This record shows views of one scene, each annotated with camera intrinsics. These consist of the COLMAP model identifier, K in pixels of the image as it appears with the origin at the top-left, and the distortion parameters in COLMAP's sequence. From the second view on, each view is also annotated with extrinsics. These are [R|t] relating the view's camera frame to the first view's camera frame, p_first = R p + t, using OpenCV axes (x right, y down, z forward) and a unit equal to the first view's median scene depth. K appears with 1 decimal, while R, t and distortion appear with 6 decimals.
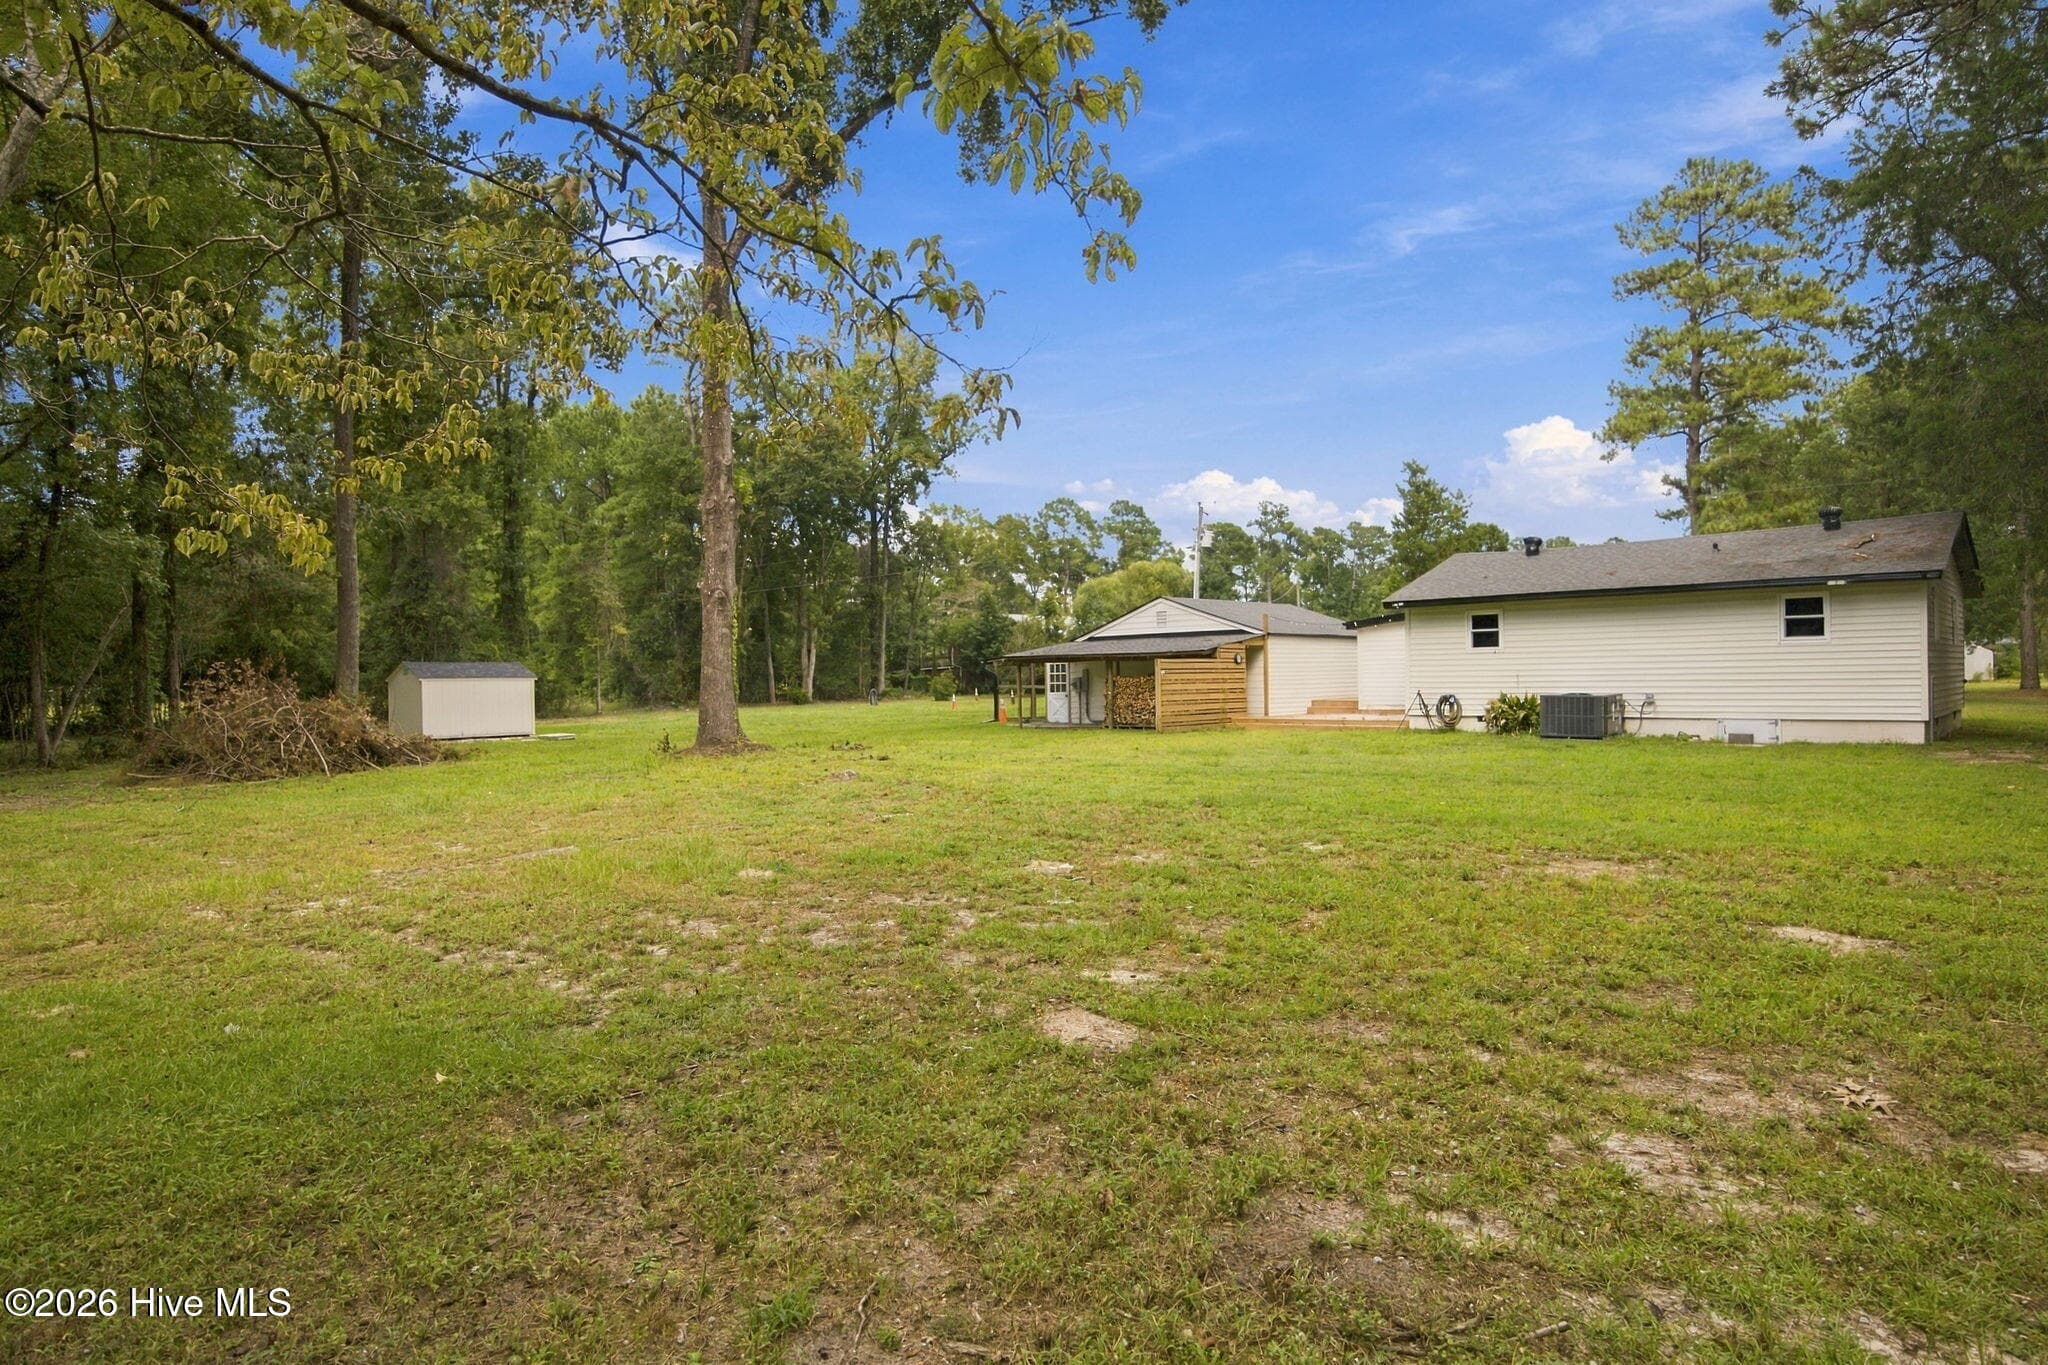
lens RADIAL K [[1149.2, 0, 1024.0], [0, 1149.2, 682.5], [0, 0, 1]] dist [-0.000663, 0.000099]
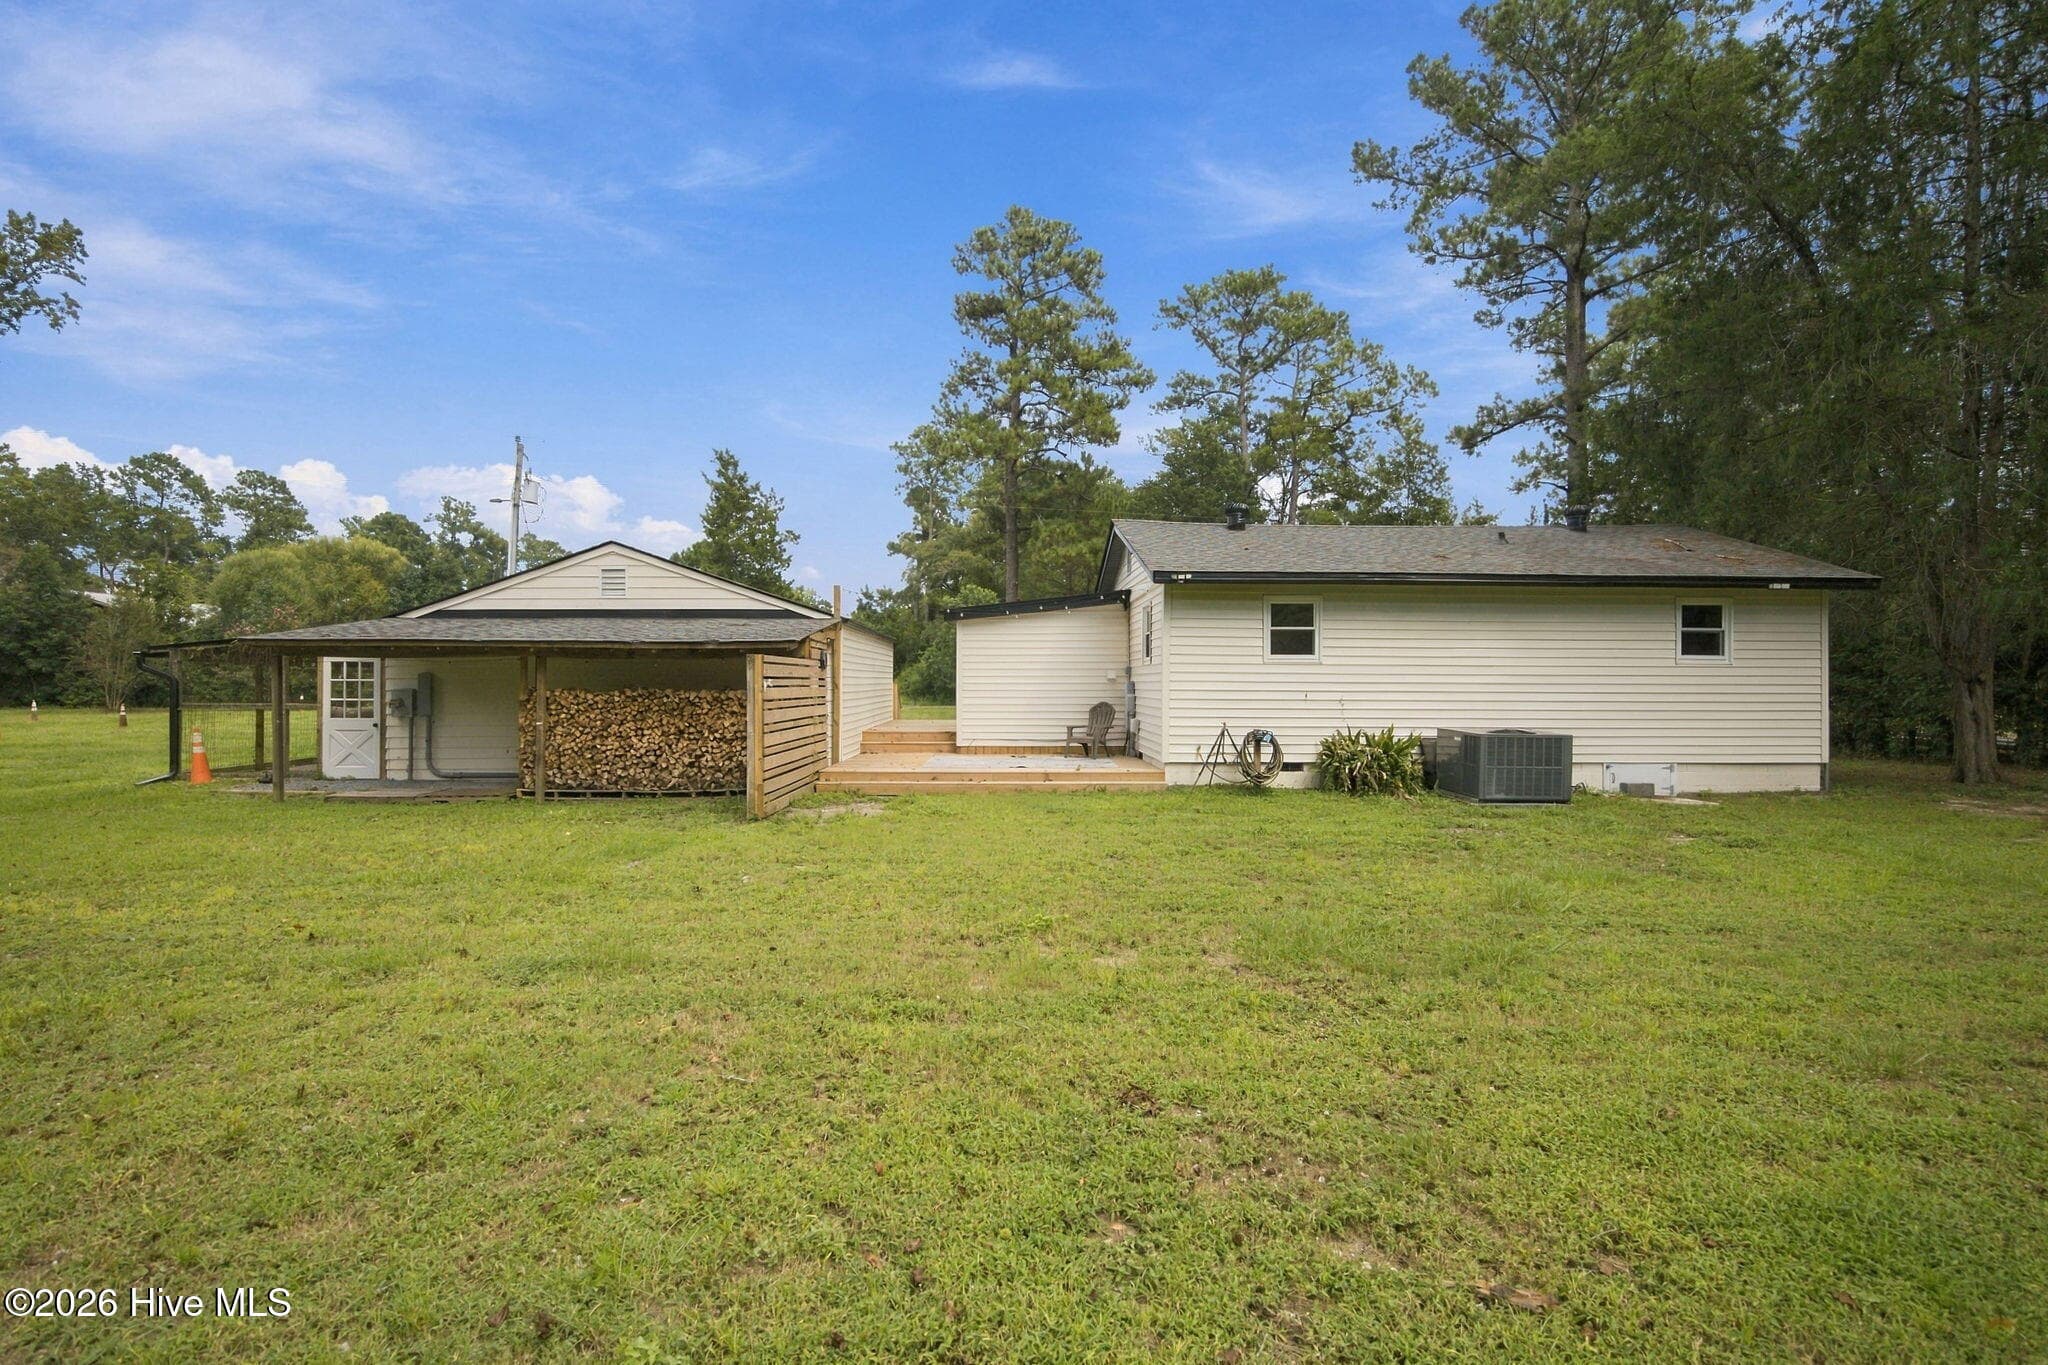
lens RADIAL K [[976.9, 0, 1027.1], [0, 976.9, 708.6], [0, 0, 1]] dist [-0.012619, -0.000072]
pose [[0.708698, 0.000013, 0.705512, -0.058928], [-0.011796, 0.999860, 0.011831, -0.003920], [-0.705413, -0.016707, 0.708600, 0.496631]]
